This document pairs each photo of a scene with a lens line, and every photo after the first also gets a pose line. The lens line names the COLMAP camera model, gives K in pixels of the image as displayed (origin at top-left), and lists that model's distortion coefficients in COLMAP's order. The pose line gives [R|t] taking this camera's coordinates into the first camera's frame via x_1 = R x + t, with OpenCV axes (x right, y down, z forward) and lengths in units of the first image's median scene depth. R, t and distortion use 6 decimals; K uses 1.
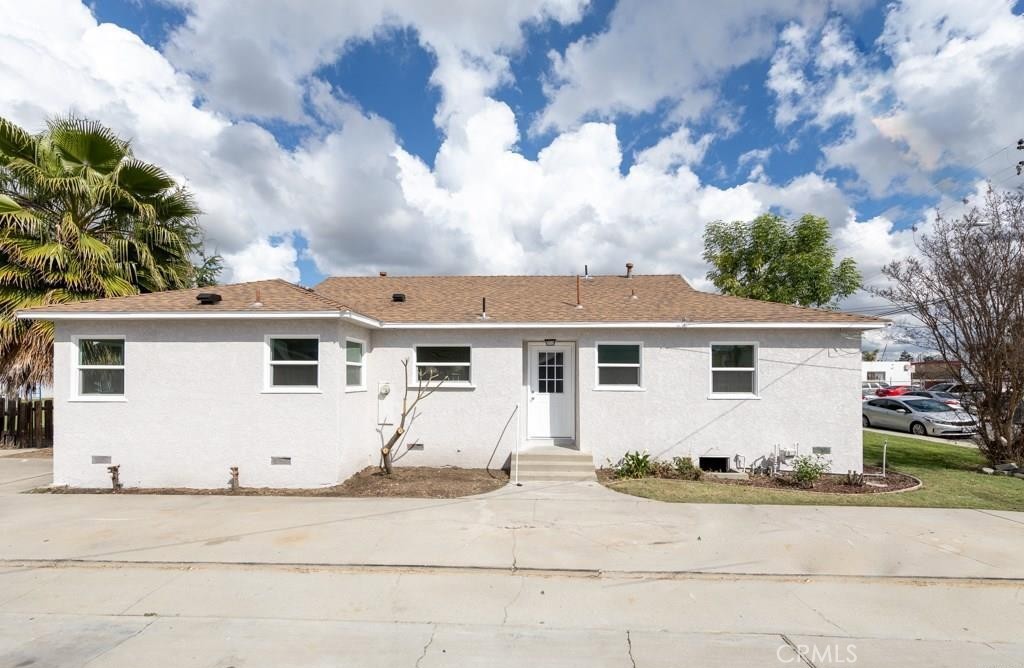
lens RADIAL K [[458.9, 0, 516.9], [0, 458.9, 371.8], [0, 0, 1]] dist [0.001513, -0.000661]
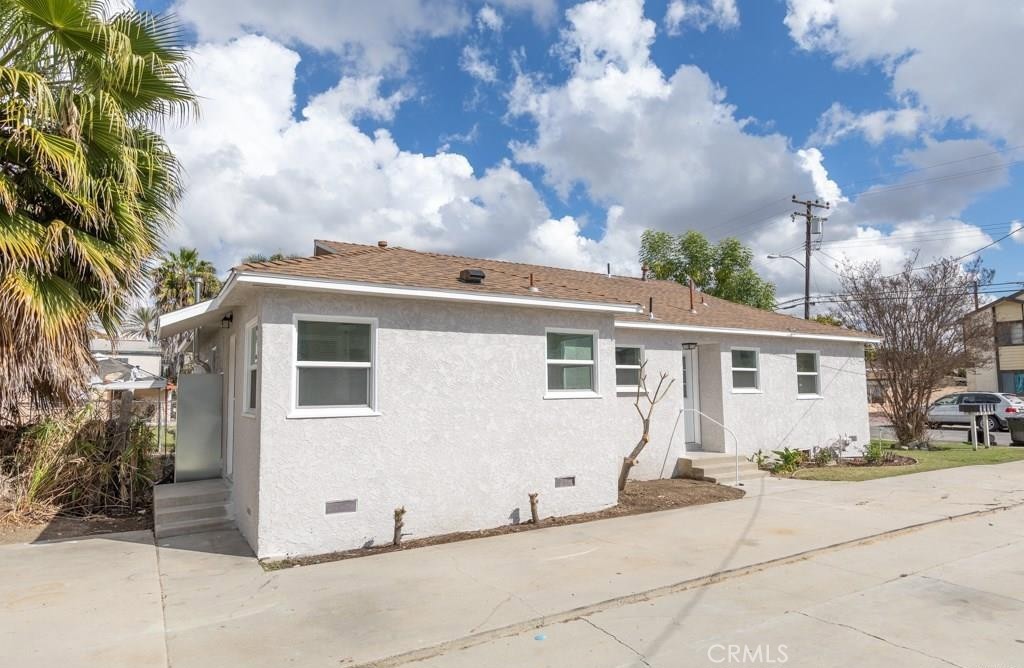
lens RADIAL K [[608.6, 0, 511.8], [0, 608.6, 335.9], [0, 0, 1]] dist [0.001228, -0.000249]
pose [[0.837359, 0.038408, 0.545302, -1.158622], [0.003600, 0.997120, -0.075760, 0.016160], [-0.546641, 0.065401, 0.834809, 0.125457]]
